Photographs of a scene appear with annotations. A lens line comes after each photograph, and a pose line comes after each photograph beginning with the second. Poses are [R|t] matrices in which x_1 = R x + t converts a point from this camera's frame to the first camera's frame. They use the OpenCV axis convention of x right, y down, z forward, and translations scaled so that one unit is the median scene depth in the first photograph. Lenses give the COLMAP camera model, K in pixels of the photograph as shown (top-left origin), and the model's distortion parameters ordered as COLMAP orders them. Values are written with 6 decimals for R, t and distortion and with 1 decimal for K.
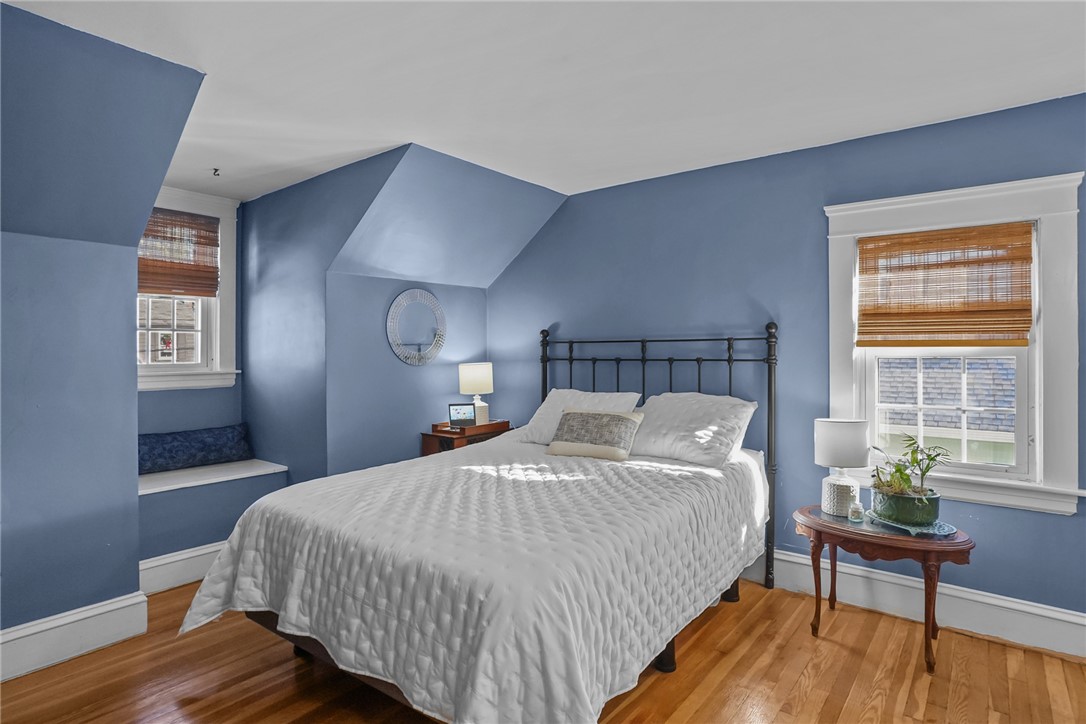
lens RADIAL K [[596.1, 0, 538.7], [0, 596.1, 355.5], [0, 0, 1]] dist [-0.005893, 0.000040]
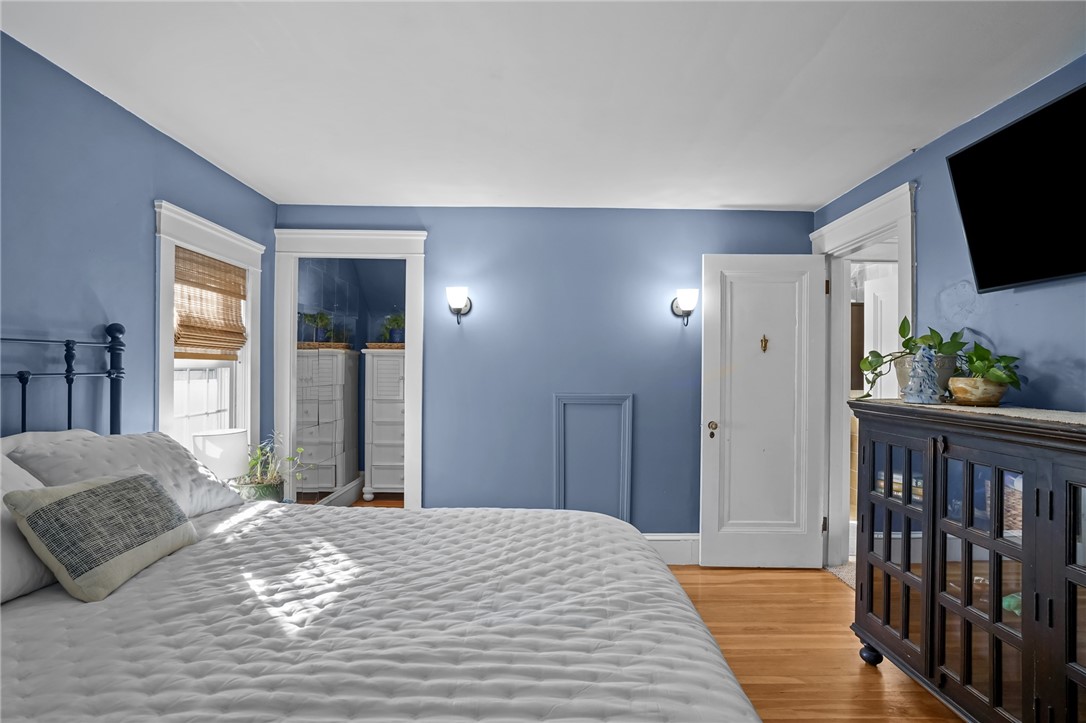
lens RADIAL K [[596.1, 0, 543.6], [0, 596.1, 365.8], [0, 0, 1]] dist [-0.005893, 0.000040]
pose [[-0.627853, 0.004722, 0.778317, -0.513020], [0.003901, 0.999988, -0.002920, 0.002109], [-0.778322, 0.001203, -0.627864, 1.017693]]
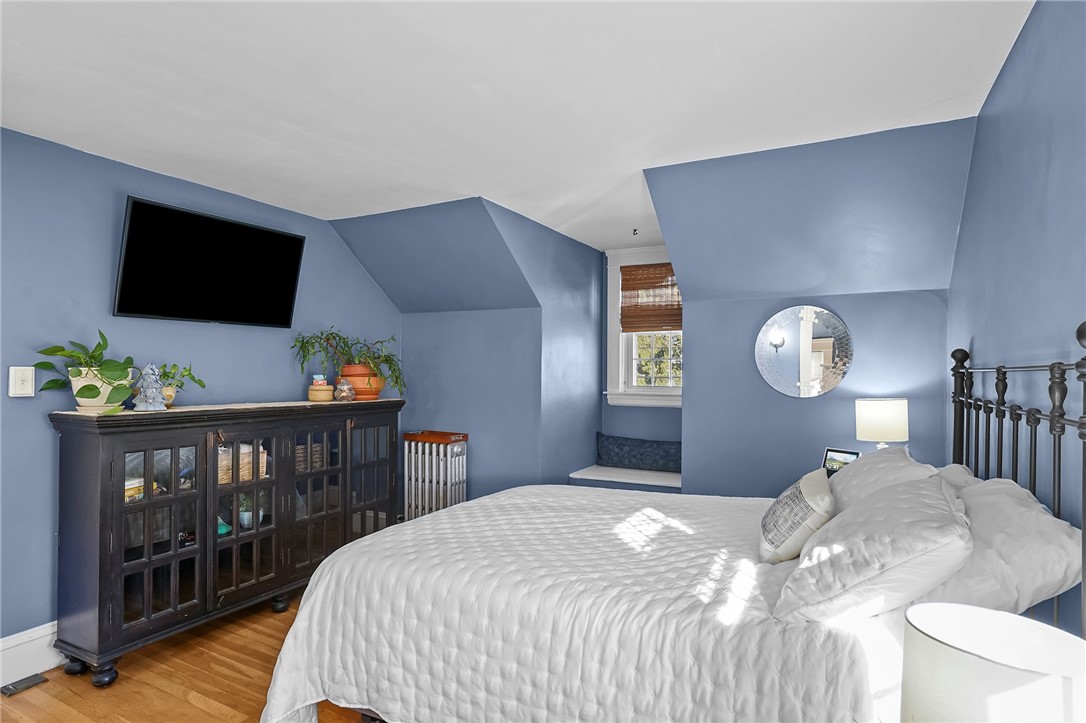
lens RADIAL K [[596.1, 0, 539.8], [0, 596.1, 366.5], [0, 0, 1]] dist [-0.005893, 0.000040]
pose [[0.185056, -0.000607, -0.982728, 0.652053], [-0.022525, 0.999734, -0.004859, -0.017938], [0.982470, 0.023035, 0.184993, 0.595713]]
